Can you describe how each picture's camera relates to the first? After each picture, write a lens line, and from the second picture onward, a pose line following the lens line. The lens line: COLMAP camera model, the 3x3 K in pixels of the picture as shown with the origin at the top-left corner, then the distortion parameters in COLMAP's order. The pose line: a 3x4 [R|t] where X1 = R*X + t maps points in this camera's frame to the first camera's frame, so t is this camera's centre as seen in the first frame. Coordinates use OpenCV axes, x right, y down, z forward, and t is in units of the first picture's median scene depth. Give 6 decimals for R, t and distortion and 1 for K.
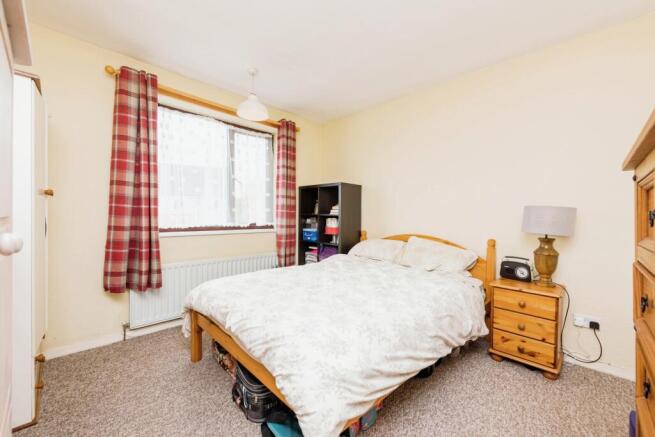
lens RADIAL K [[267.9, 0, 326.0], [0, 267.9, 218.1], [0, 0, 1]] dist [0.016694, -0.002630]
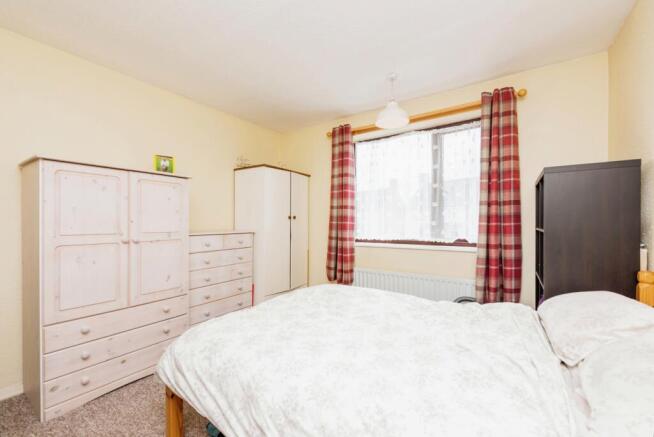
lens RADIAL K [[267.5, 0, 311.6], [0, 267.5, 223.9], [0, 0, 1]] dist [0.016694, -0.002630]
pose [[0.171908, -0.009081, -0.985071, 0.576600], [-0.009788, 0.999892, -0.010926, -0.017693], [0.985064, 0.011520, 0.171800, 0.550773]]
